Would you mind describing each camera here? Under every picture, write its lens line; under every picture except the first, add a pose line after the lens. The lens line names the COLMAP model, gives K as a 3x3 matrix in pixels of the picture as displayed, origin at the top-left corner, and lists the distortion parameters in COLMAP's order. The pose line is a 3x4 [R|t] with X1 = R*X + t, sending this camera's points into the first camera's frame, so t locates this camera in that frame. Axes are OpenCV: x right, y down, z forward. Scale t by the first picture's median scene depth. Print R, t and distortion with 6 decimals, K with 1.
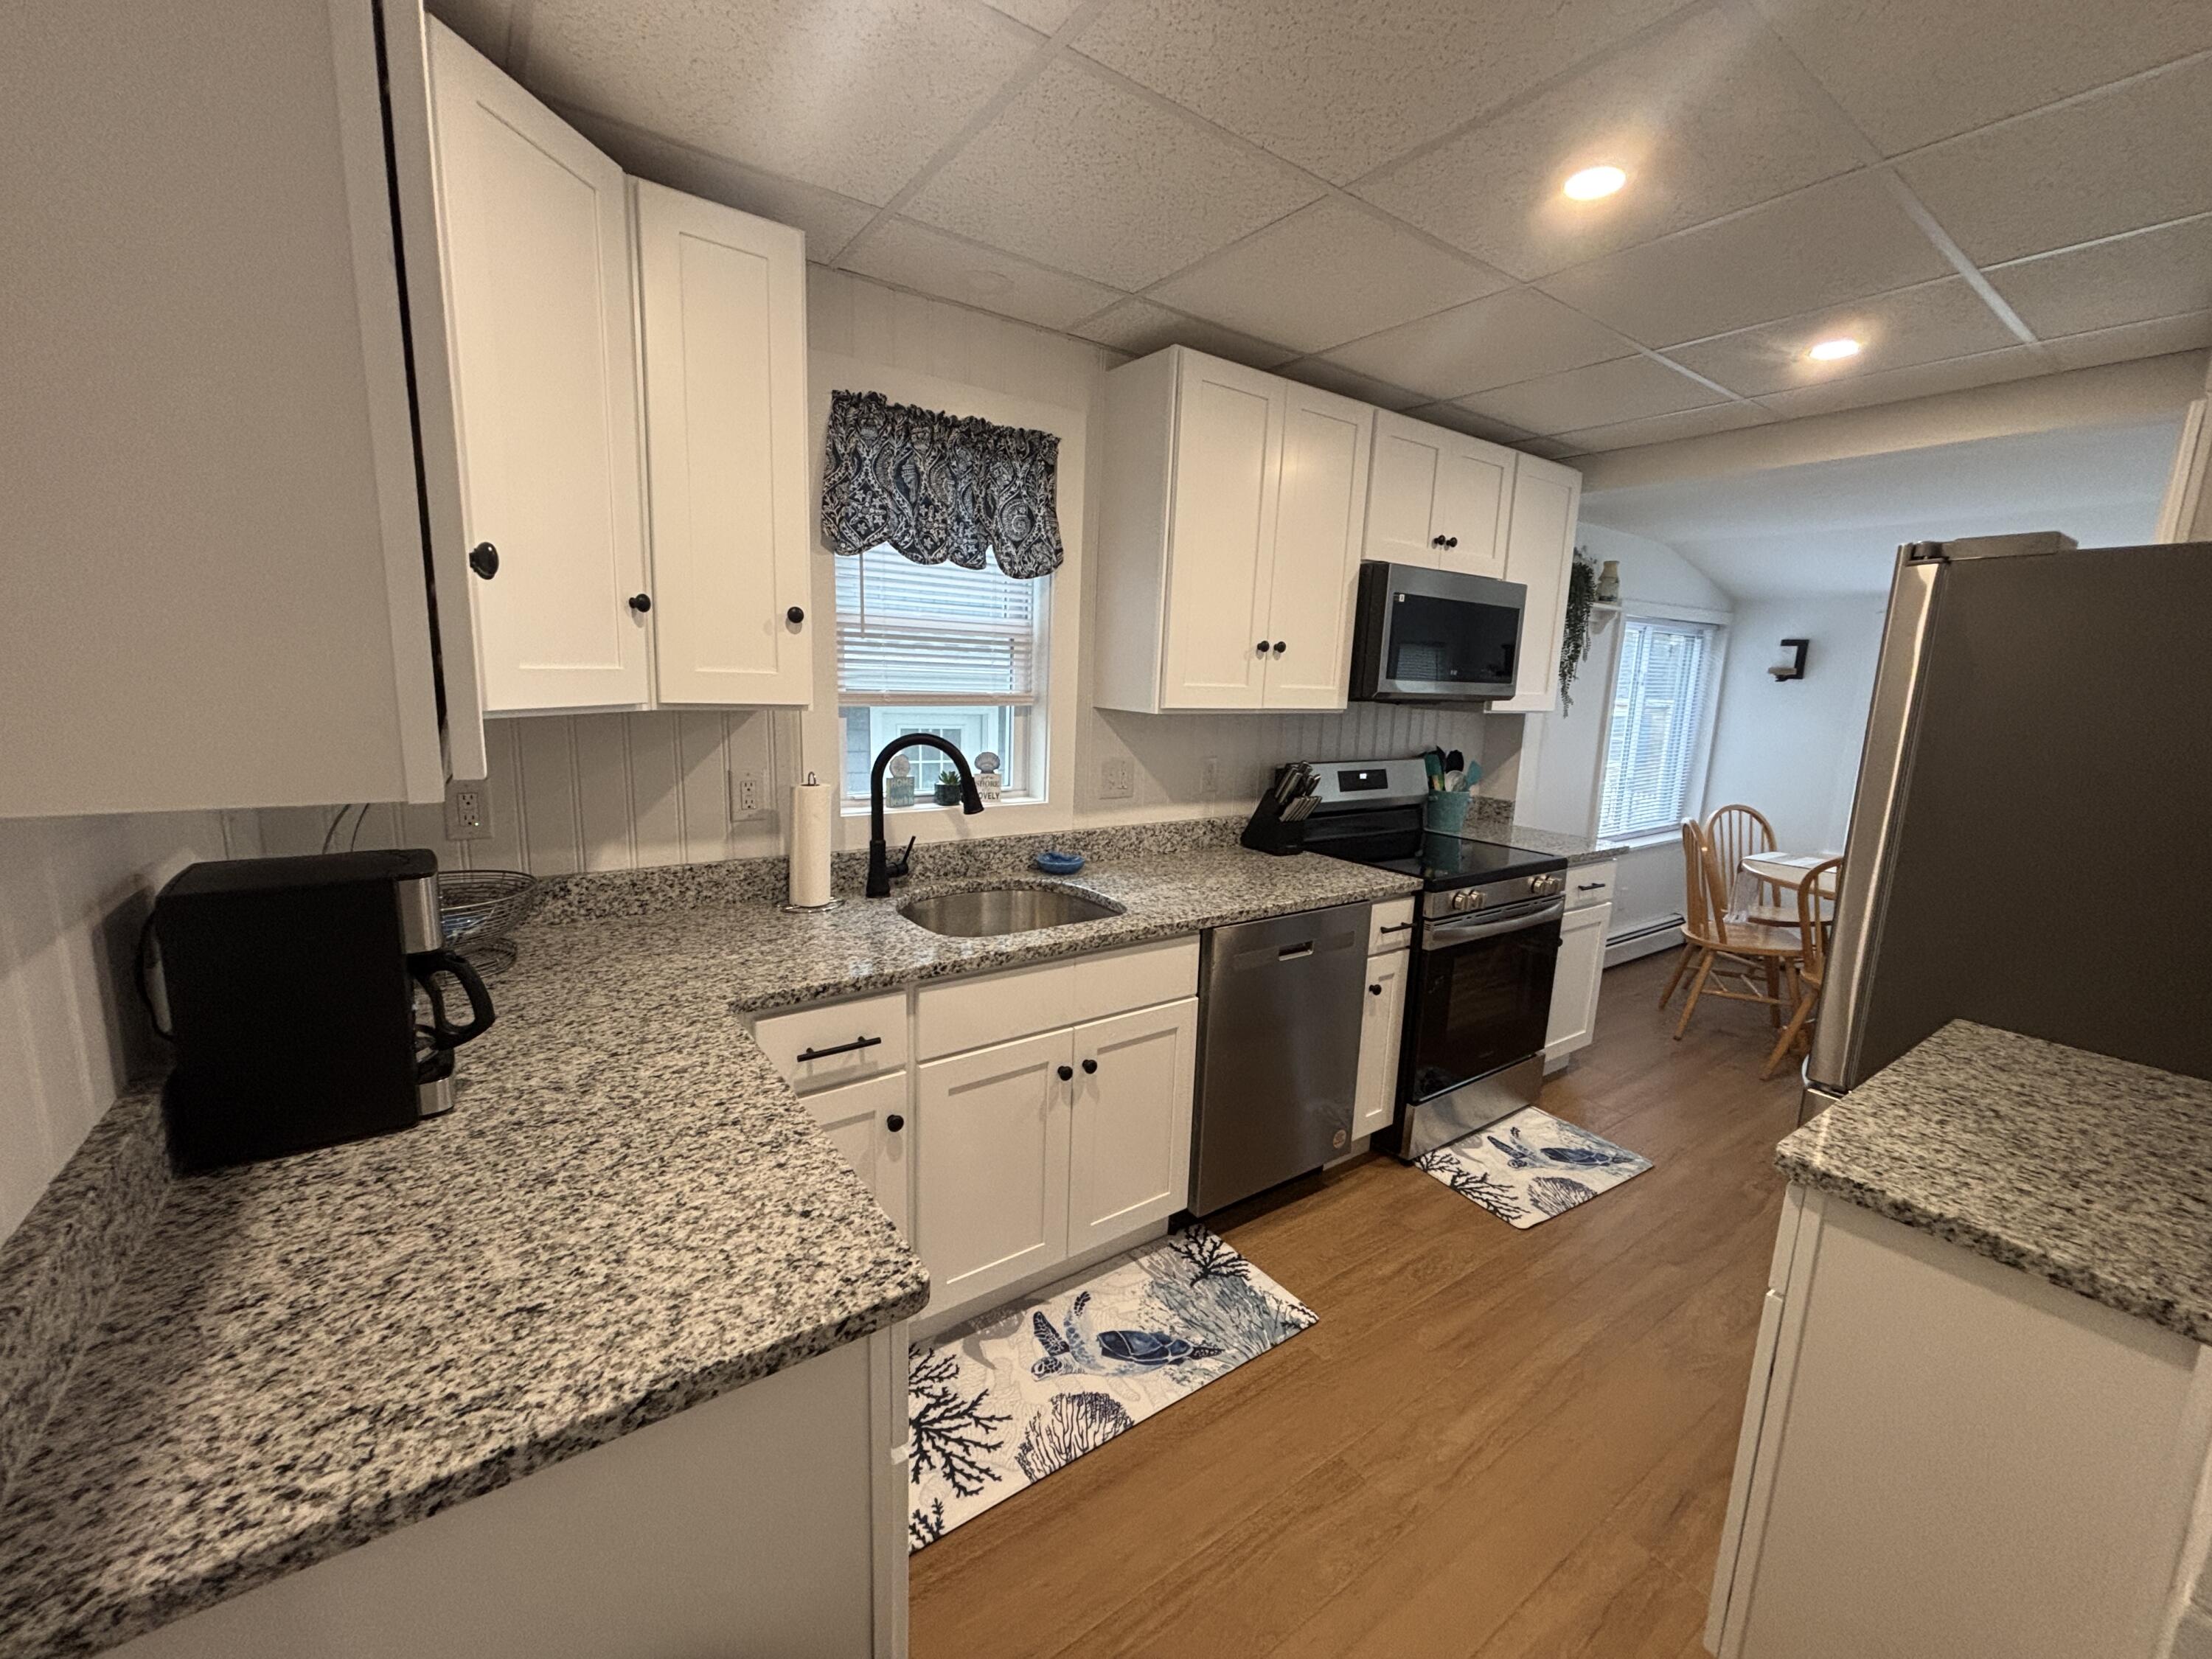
lens RADIAL K [[885.6, 0, 1098.2], [0, 885.6, 832.3], [0, 0, 1]] dist [-0.001209, -0.000049]
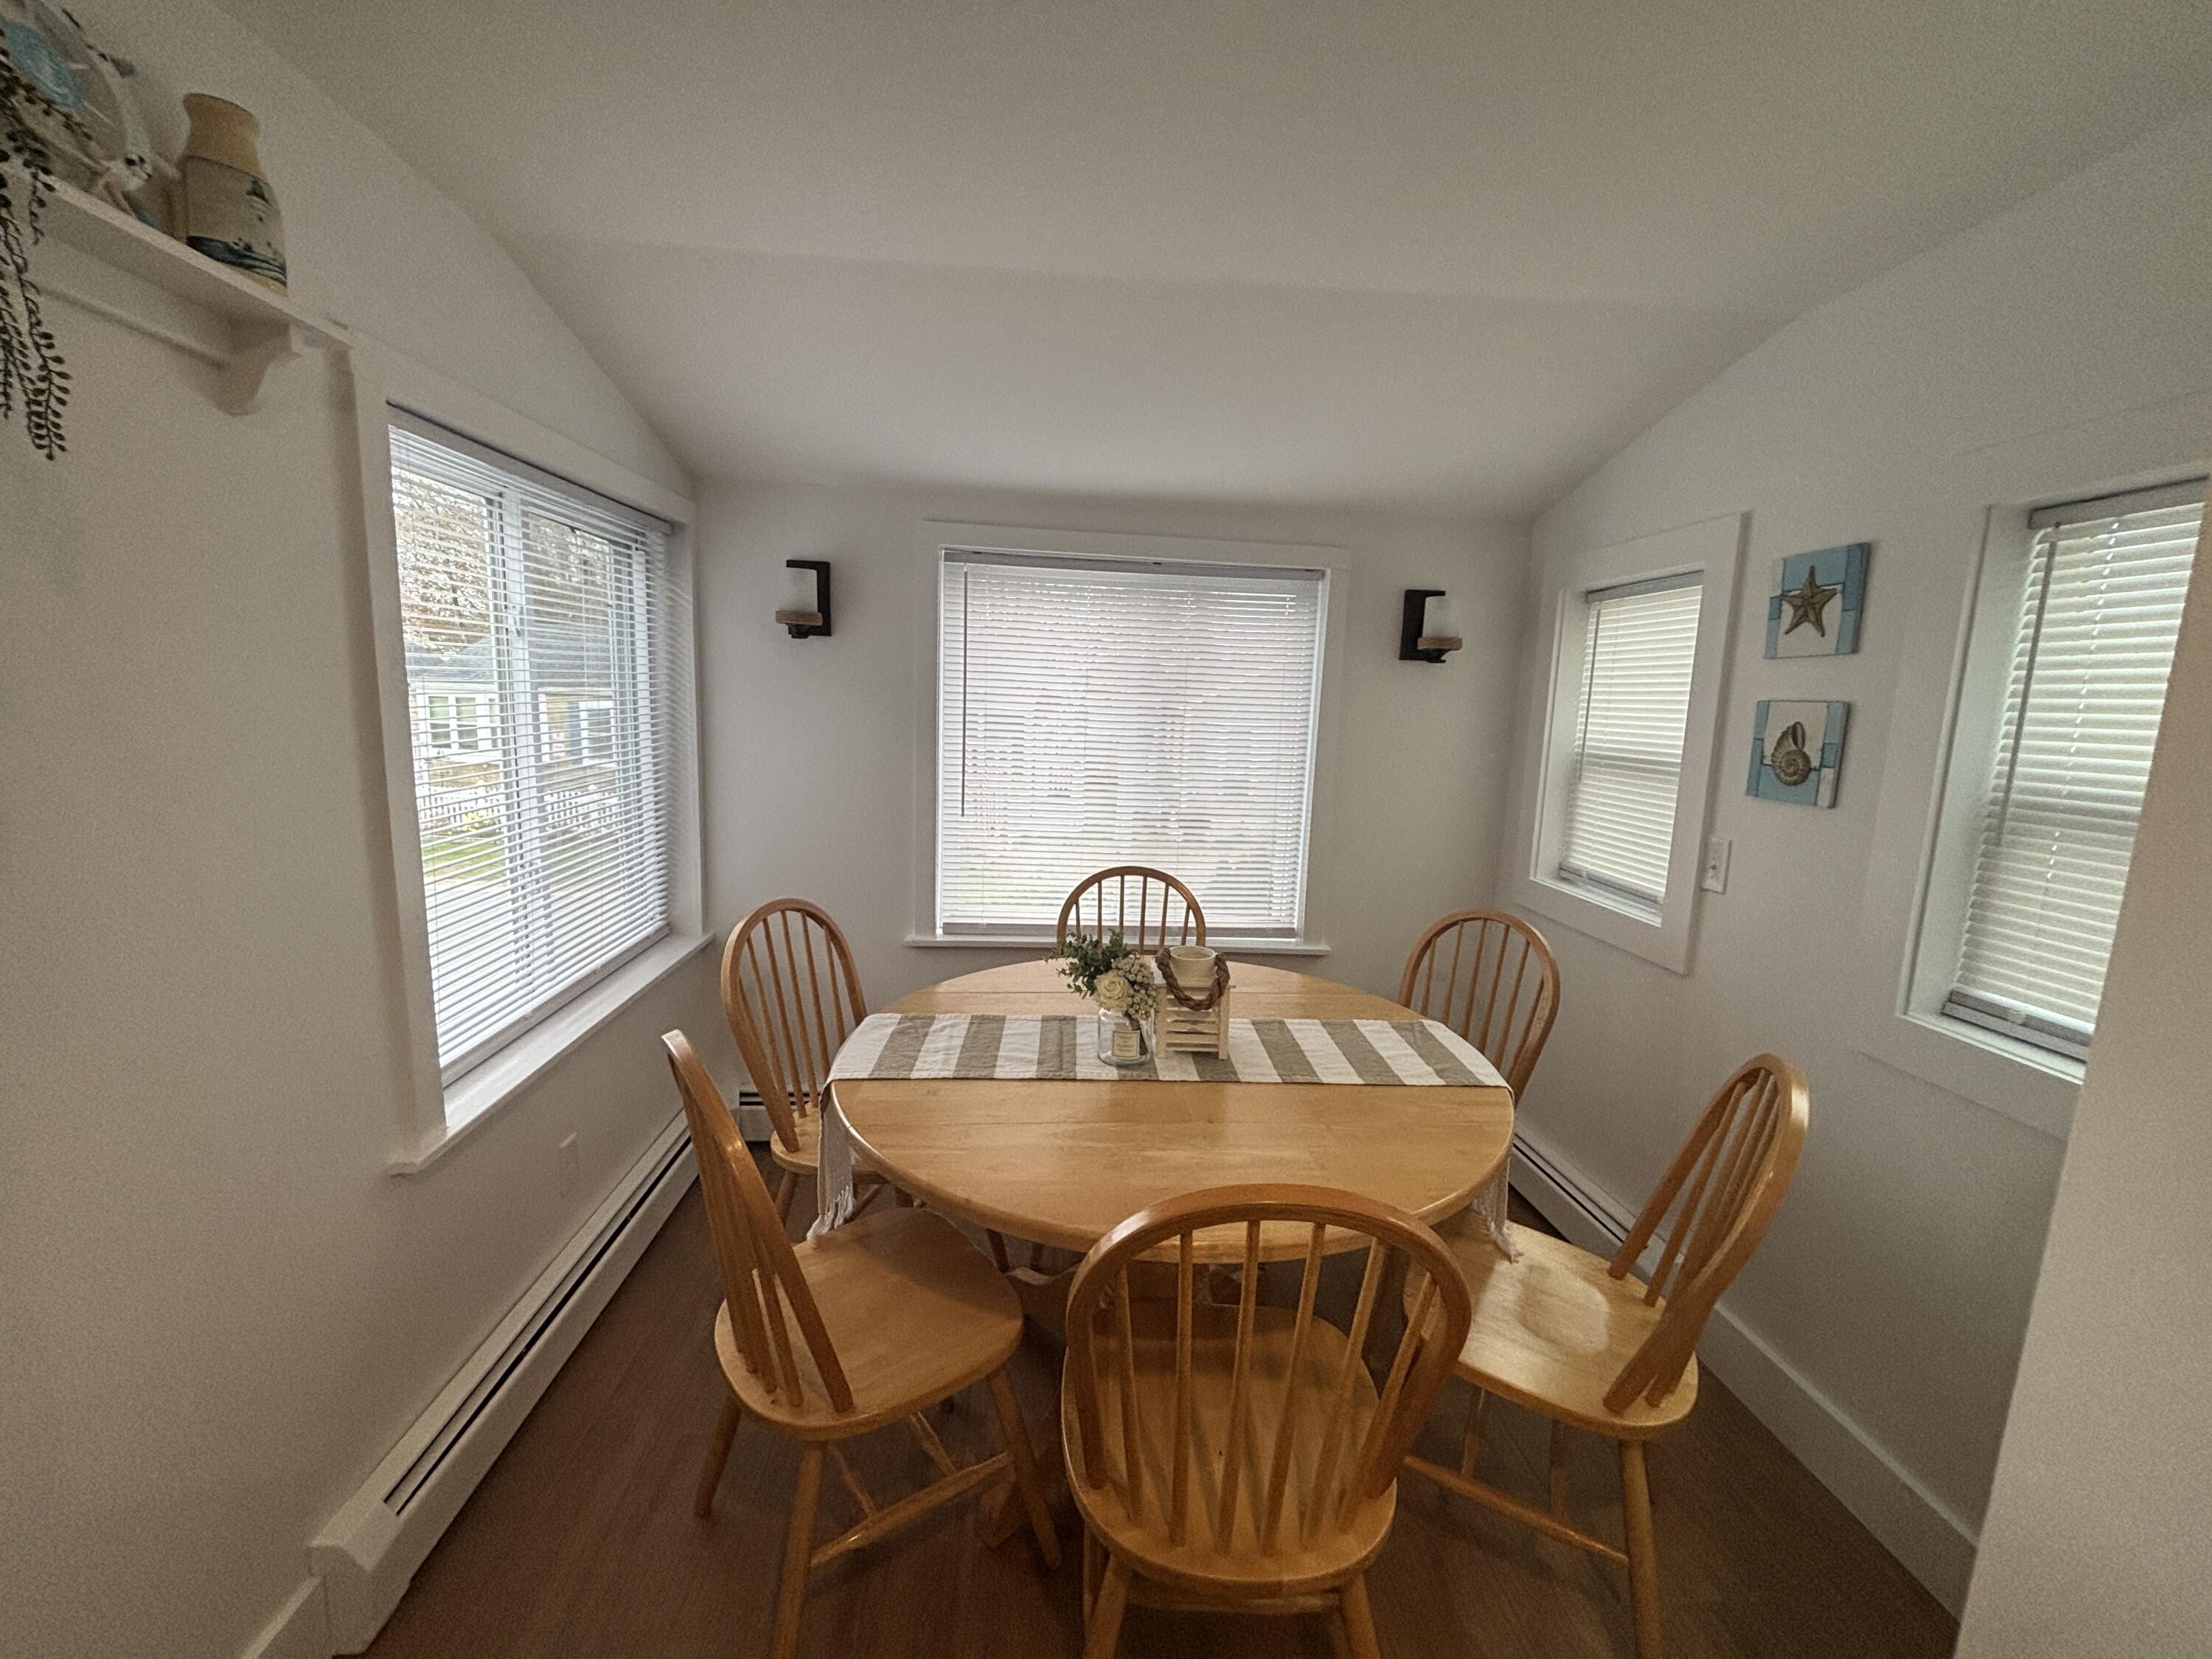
lens RADIAL K [[885.6, 0, 1103.5], [0, 885.6, 831.6], [0, 0, 1]] dist [-0.001209, -0.000049]
pose [[0.506757, -0.149633, 0.849004, 0.420555], [0.132687, 0.986625, 0.094690, -0.087286], [-0.851817, 0.064667, 0.519833, 0.610184]]
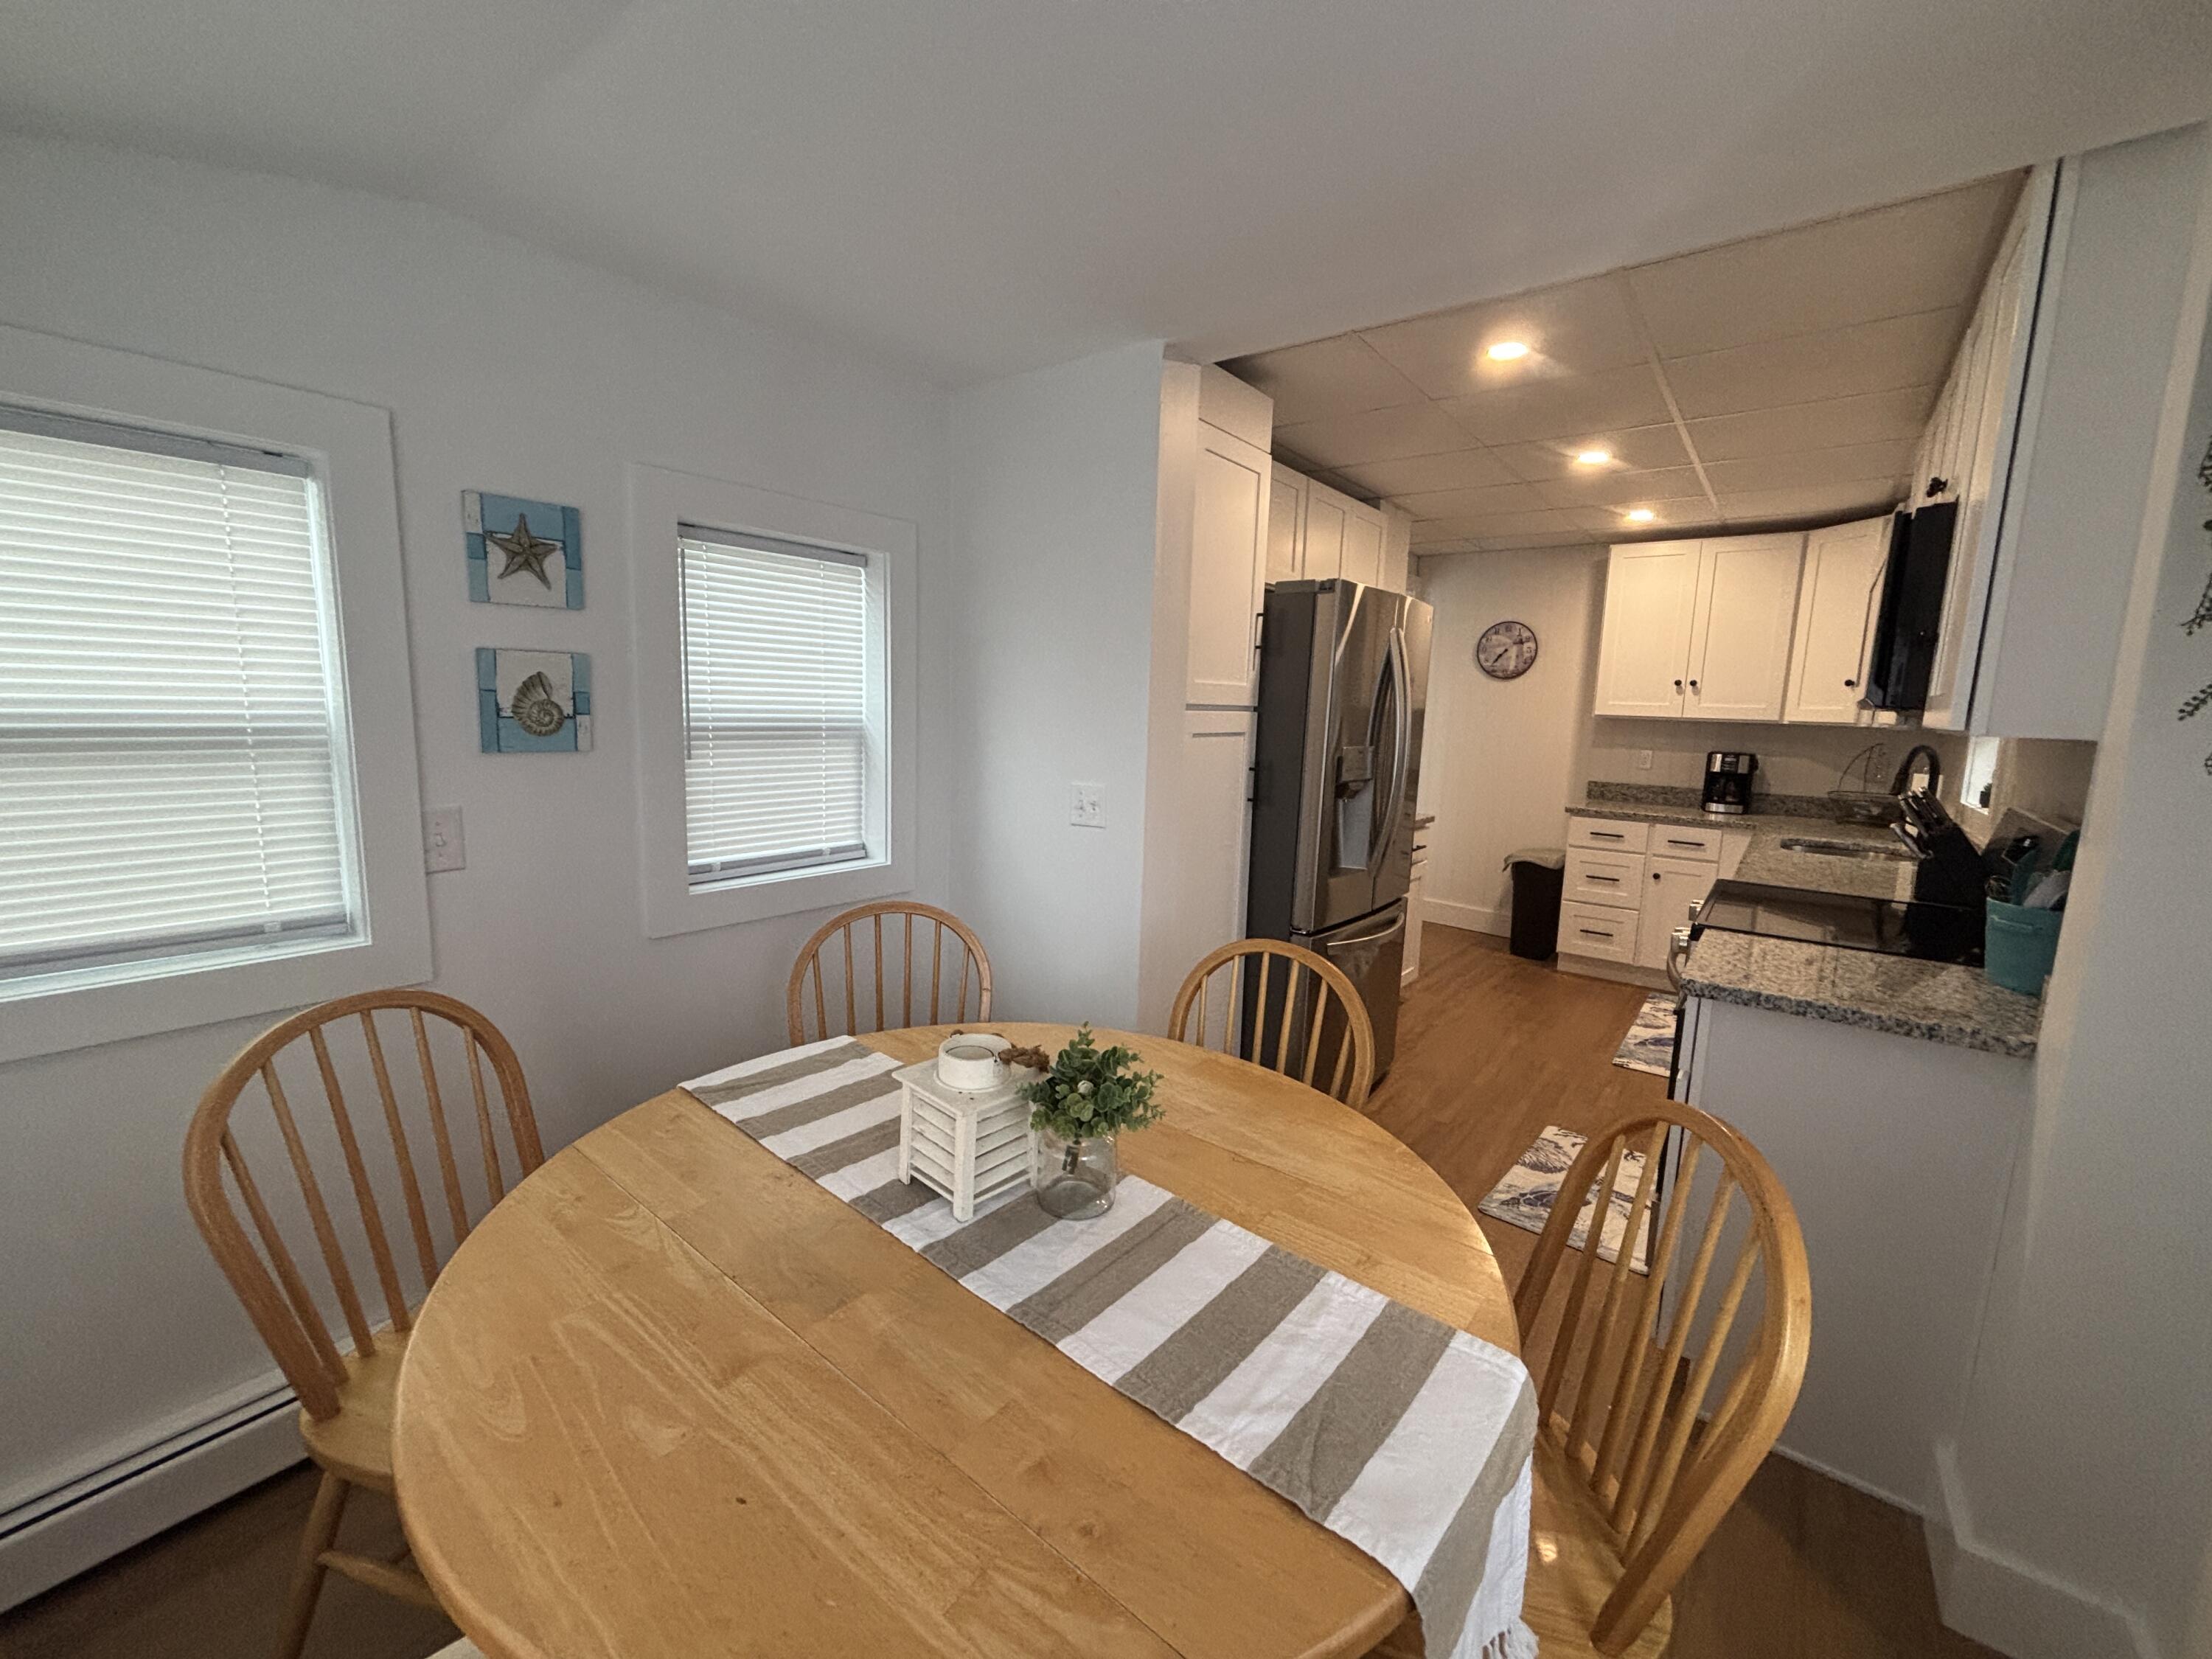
lens RADIAL K [[885.6, 0, 1099.3], [0, 885.6, 825.0], [0, 0, 1]] dist [-0.001209, -0.000049]
pose [[-0.959146, -0.024091, -0.281883, 0.778835], [-0.109649, 0.950146, 0.291891, -0.133900], [0.260798, 0.310874, -0.913970, 0.987076]]
